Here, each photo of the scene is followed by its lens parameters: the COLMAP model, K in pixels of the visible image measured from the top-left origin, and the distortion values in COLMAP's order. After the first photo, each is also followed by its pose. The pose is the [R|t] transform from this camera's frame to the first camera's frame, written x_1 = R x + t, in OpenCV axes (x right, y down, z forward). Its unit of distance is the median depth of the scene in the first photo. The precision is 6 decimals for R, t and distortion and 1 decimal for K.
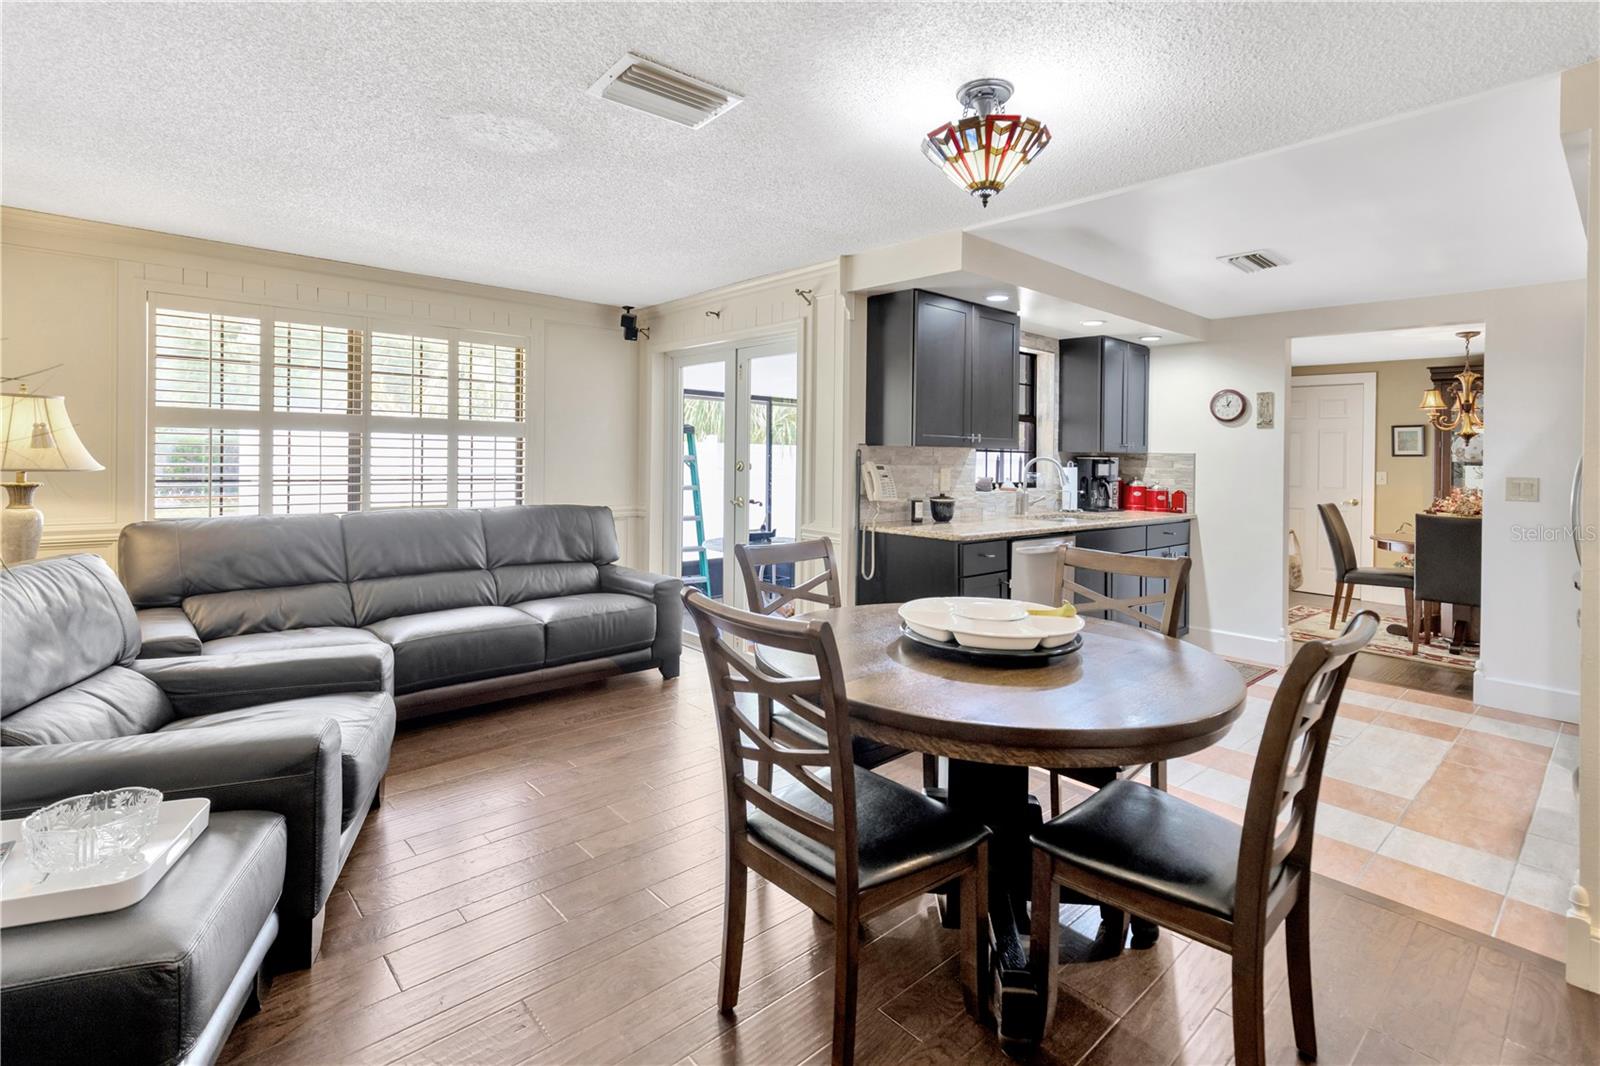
lens RADIAL K [[748.5, 0, 797.2], [0, 748.5, 458.5], [0, 0, 1]] dist [0.009490, -0.000069]
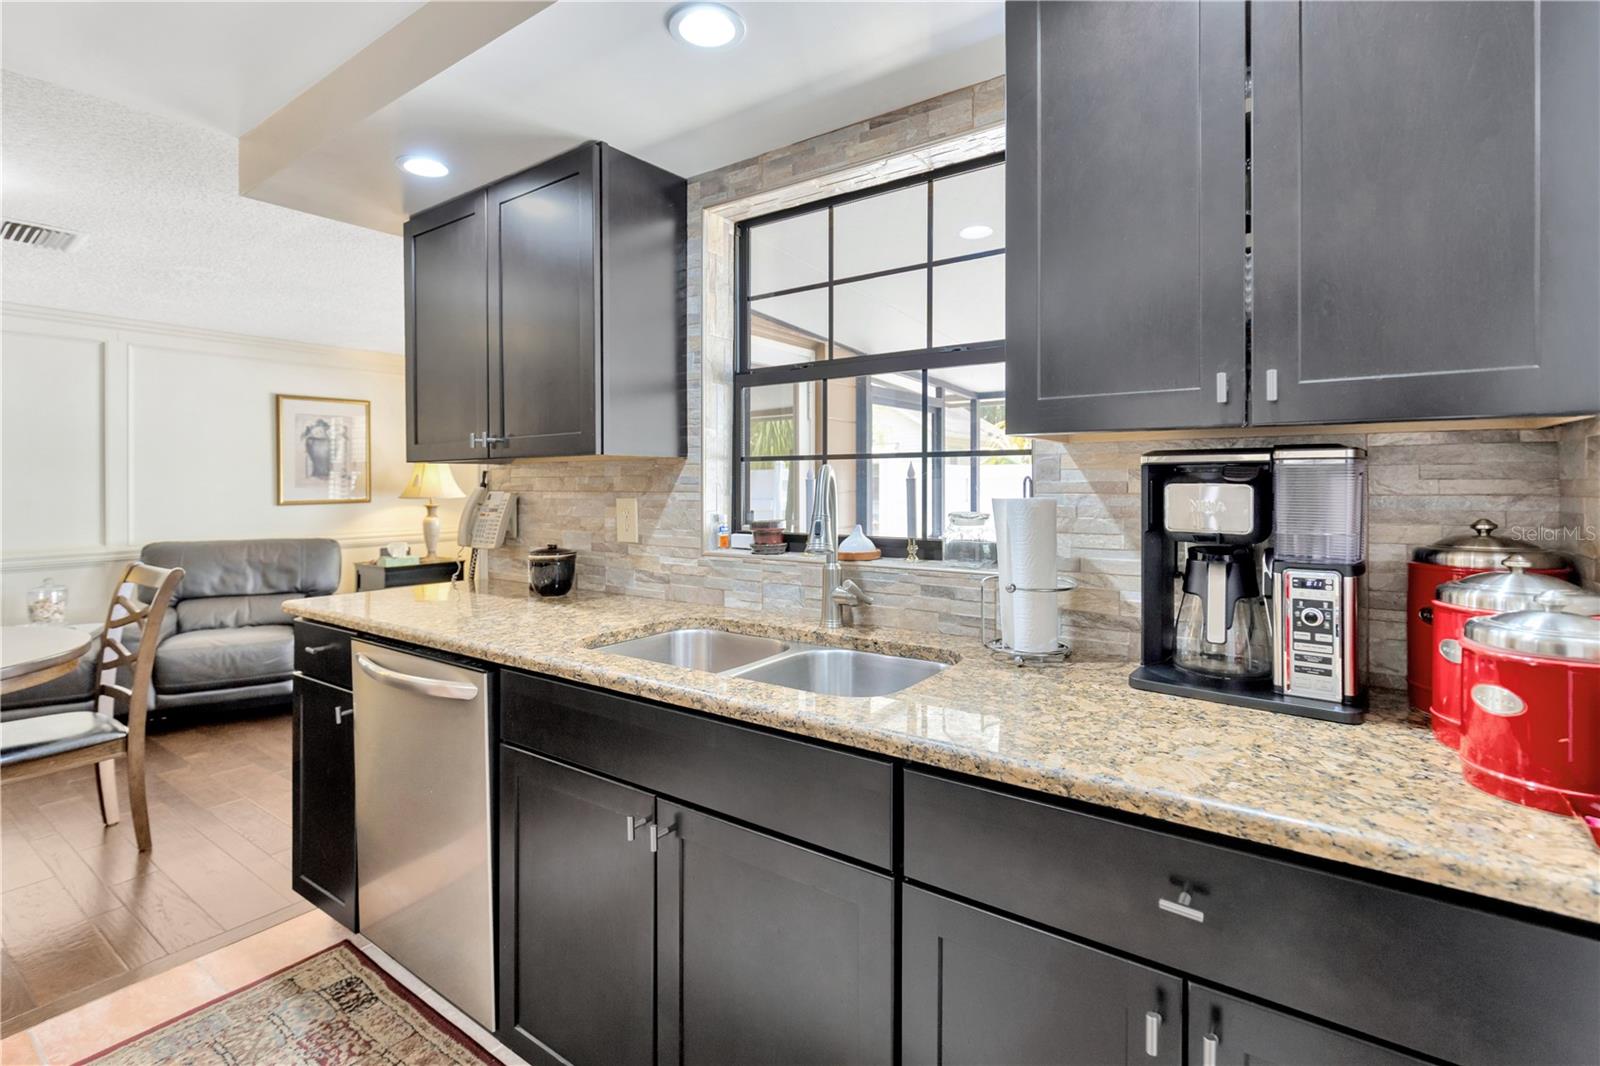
lens RADIAL K [[751.0, 0, 798.2], [0, 751.0, 486.2], [0, 0, 1]] dist [0.001383, -0.000446]
pose [[0.214342, -0.015679, -0.976633, 0.613962], [0.007555, 0.999868, -0.014394, 0.011022], [0.976729, -0.004294, 0.214433, 0.846523]]
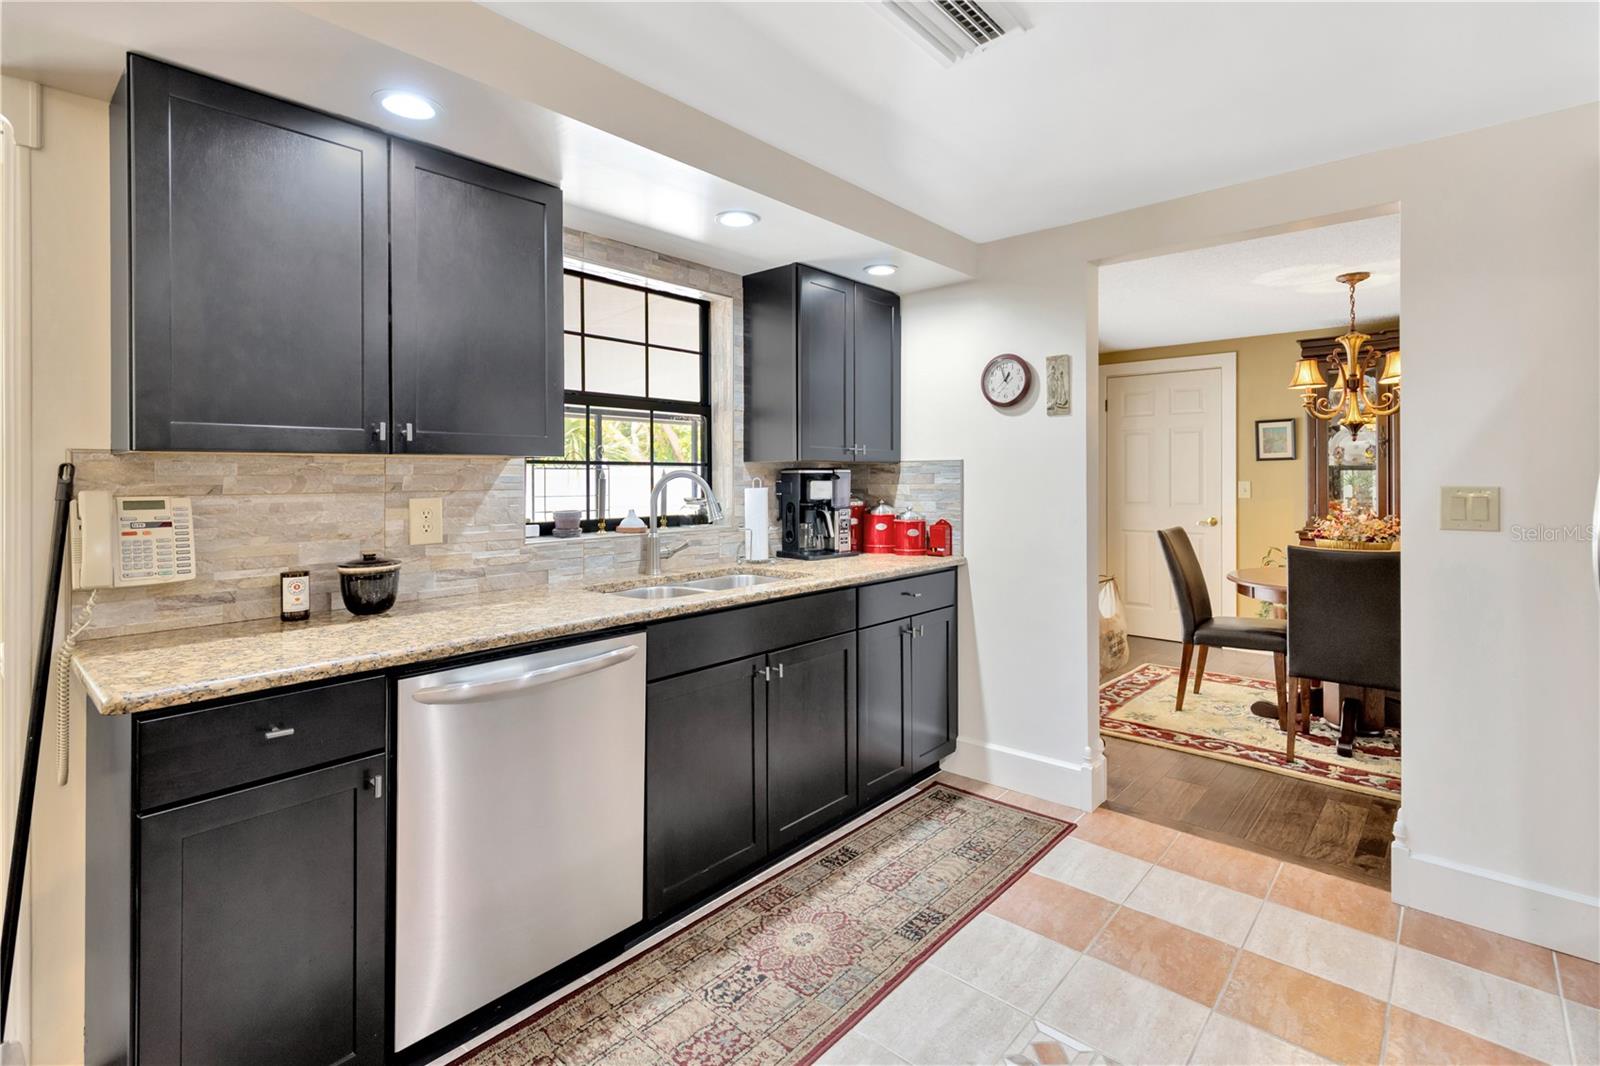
lens RADIAL K [[743.9, 0, 799.6], [0, 743.9, 487.2], [0, 0, 1]] dist [0.002921, 0.000470]
pose [[0.993235, -0.025283, 0.113333, 0.327463], [0.023987, 0.999631, 0.012781, 0.004528], [-0.113614, -0.009976, 0.993475, 0.405379]]
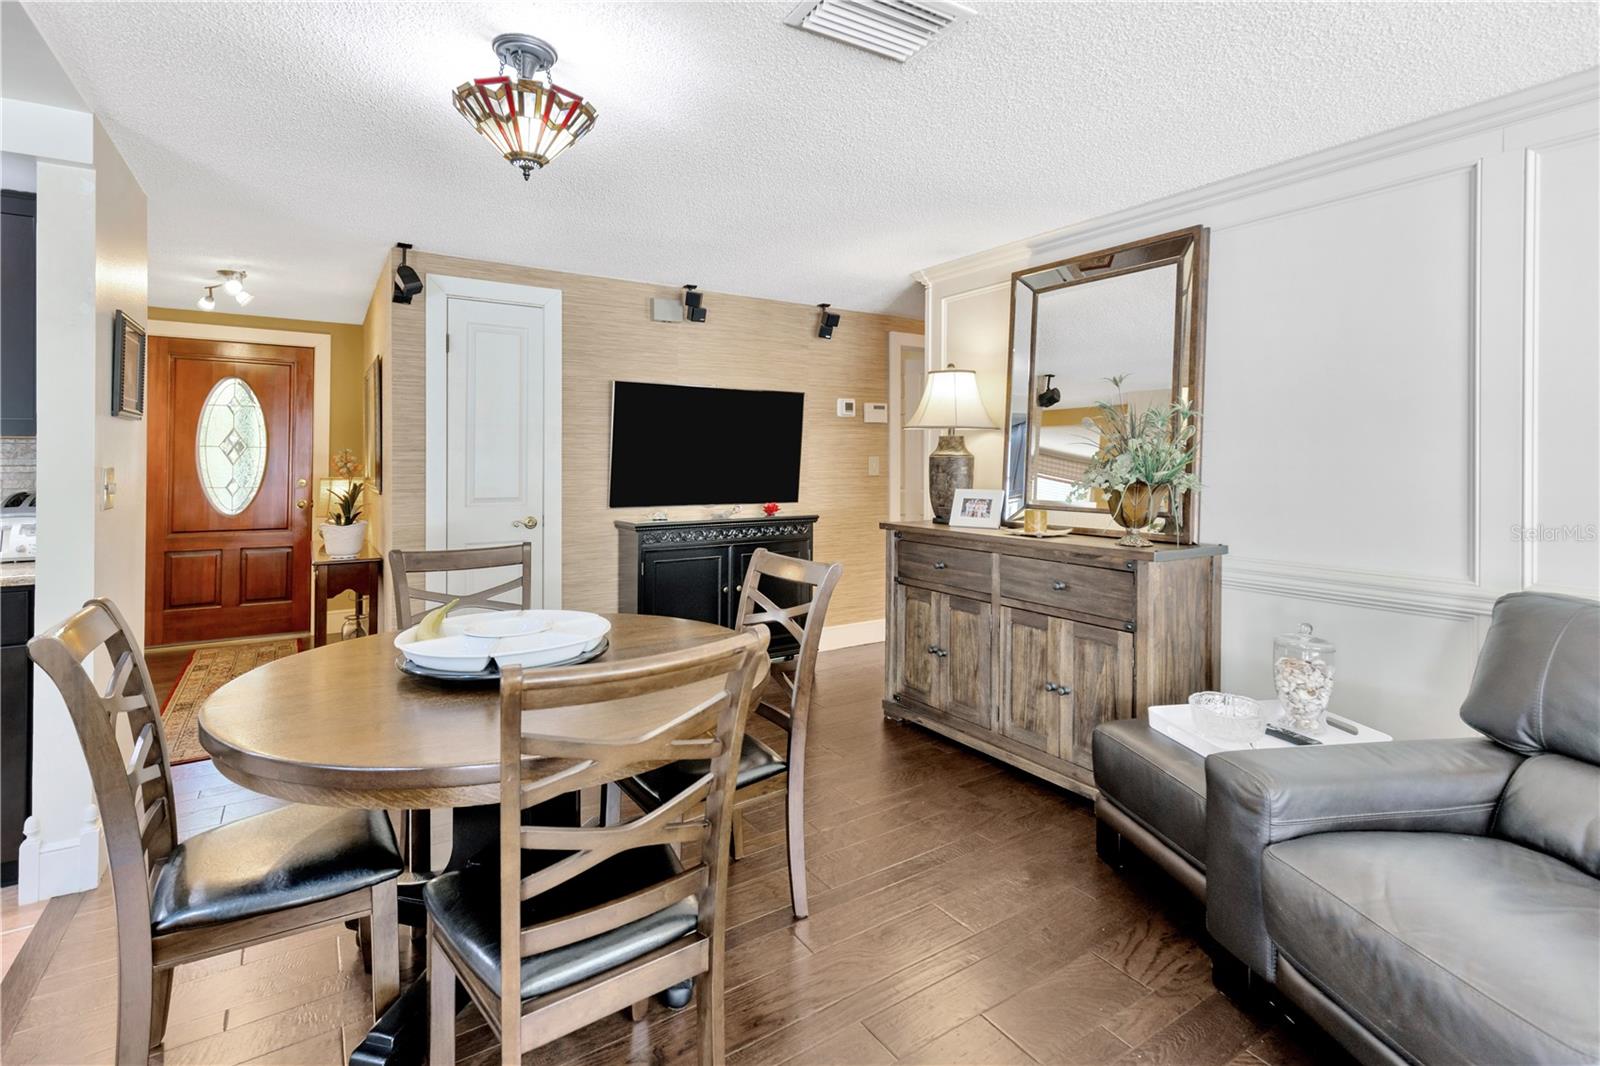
lens RADIAL K [[748.5, 0, 797.2], [0, 748.5, 458.5], [0, 0, 1]] dist [0.009490, -0.000069]
pose [[-0.987644, -0.019111, 0.155543, -0.089304], [-0.018869, 0.999817, 0.003033, -0.001245], [-0.155573, 0.000061, -0.987824, 0.729244]]
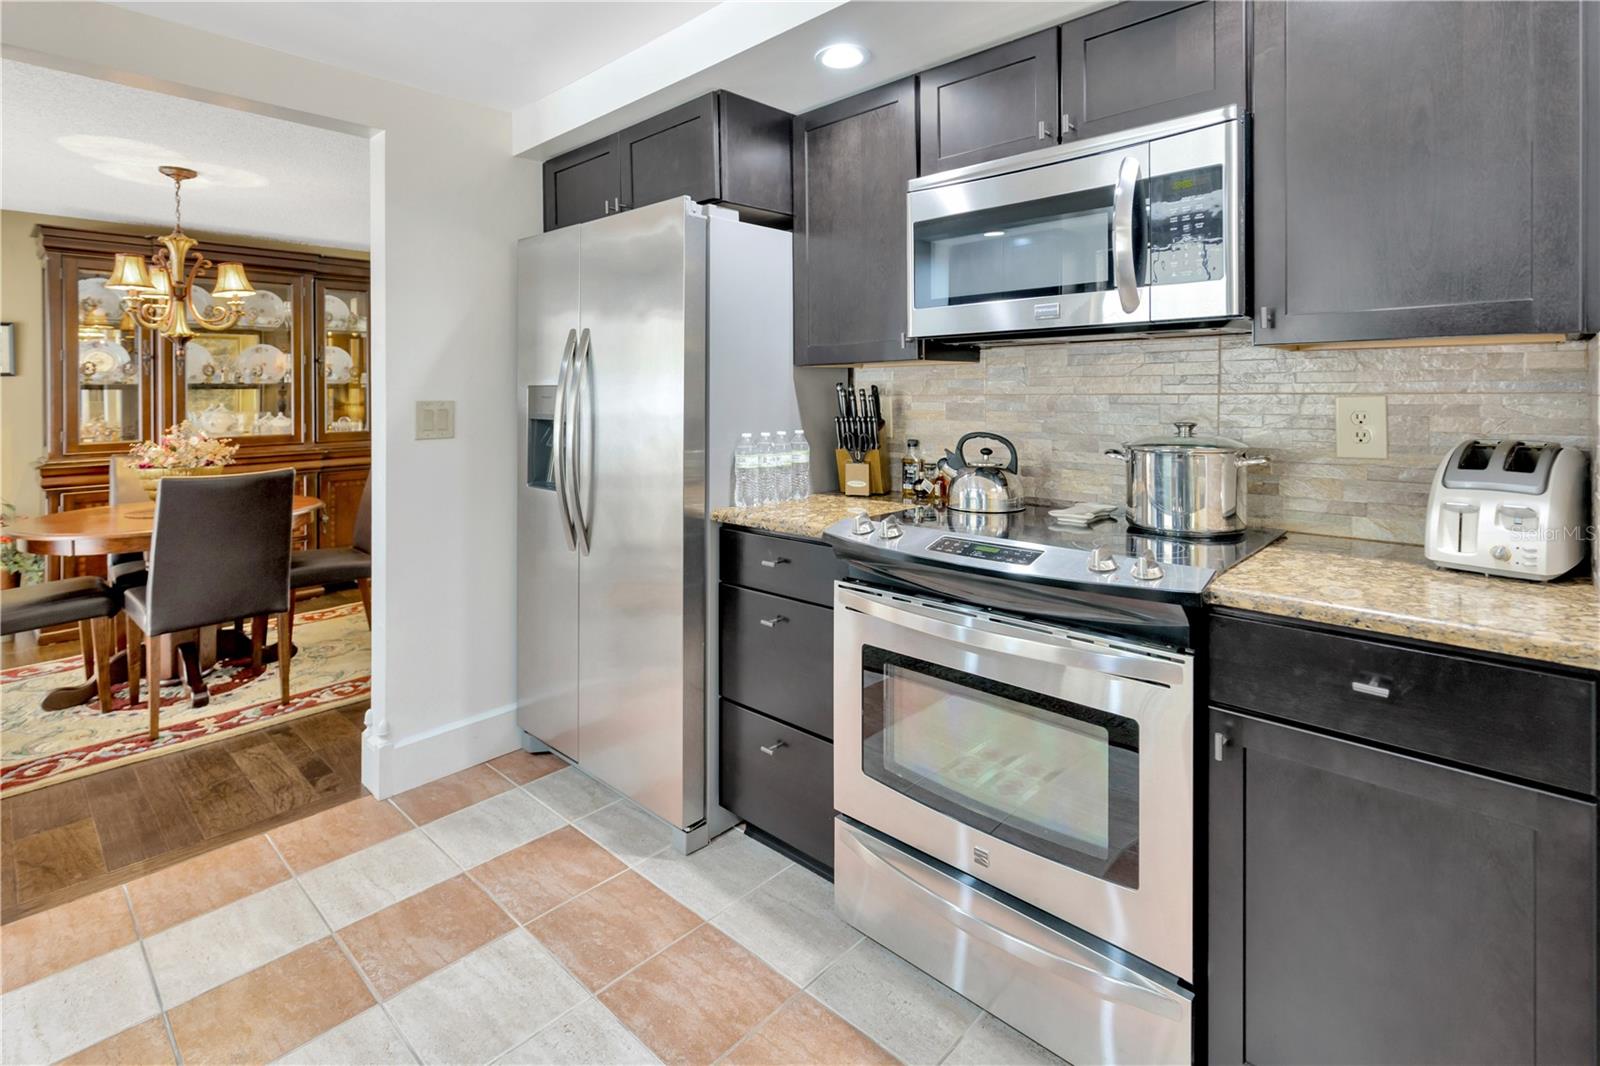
lens RADIAL K [[768.5, 0, 796.0], [0, 768.5, 382.9], [0, 0, 1]] dist [0.003497, 0.000120]
pose [[-0.092199, -0.008549, 0.995704, 0.228286], [0.009229, 0.999913, 0.009440, 0.004647], [-0.995698, 0.010059, -0.092112, 0.584033]]
